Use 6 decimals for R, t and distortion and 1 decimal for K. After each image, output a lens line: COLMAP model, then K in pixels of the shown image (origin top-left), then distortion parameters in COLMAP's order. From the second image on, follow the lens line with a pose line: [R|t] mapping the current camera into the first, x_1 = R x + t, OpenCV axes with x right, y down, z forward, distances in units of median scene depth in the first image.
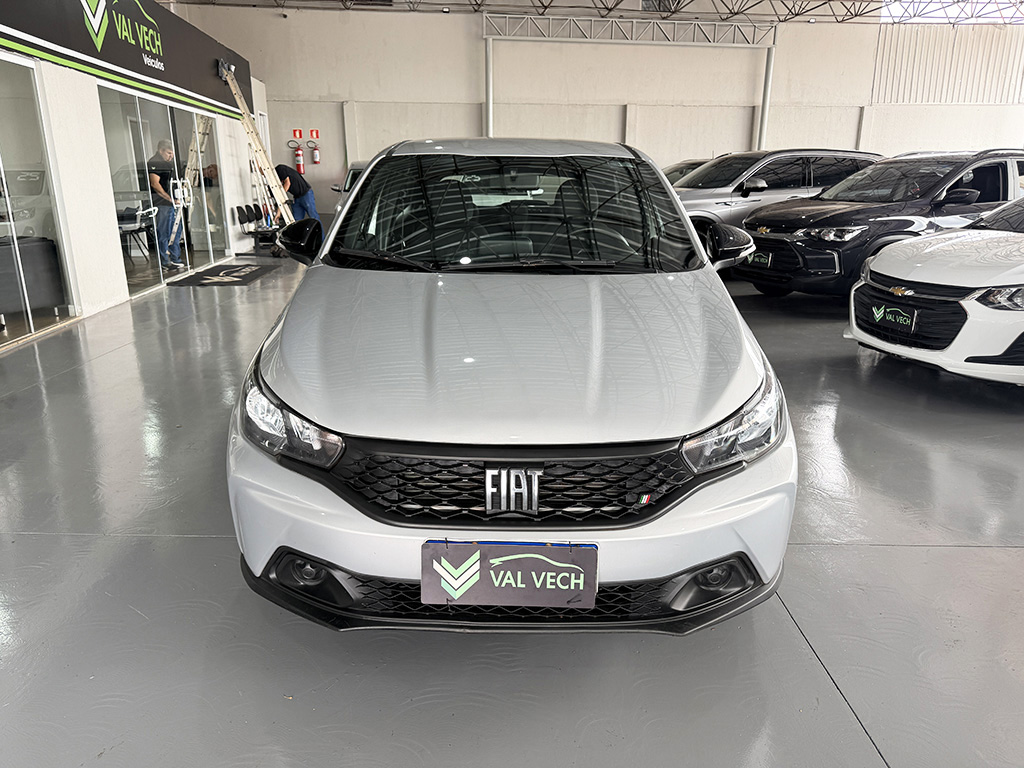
lens RADIAL K [[754.9, 0, 515.1], [0, 754.9, 382.8], [0, 0, 1]] dist [0.030110, -0.038037]
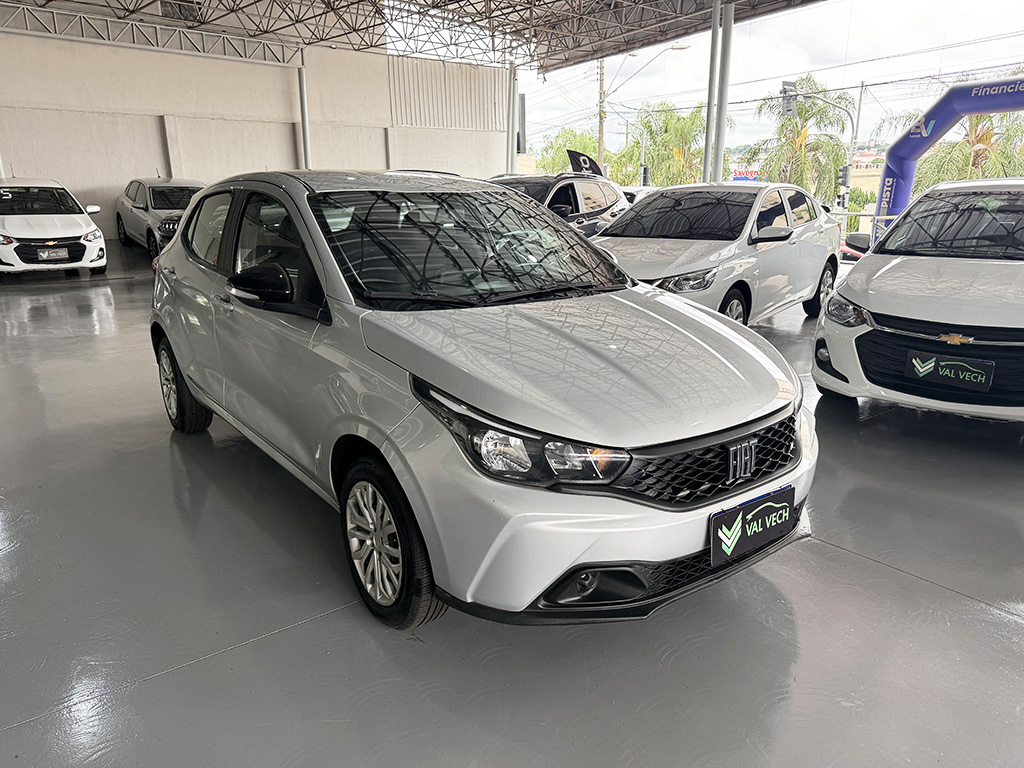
lens RADIAL K [[754.9, 0, 511.1], [0, 754.9, 382.8], [0, 0, 1]] dist [0.030110, -0.038037]
pose [[0.771348, -0.170020, 0.613283, -0.154496], [0.175679, 0.983095, 0.051585, -0.018254], [-0.611686, 0.067951, 0.788177, 0.028408]]
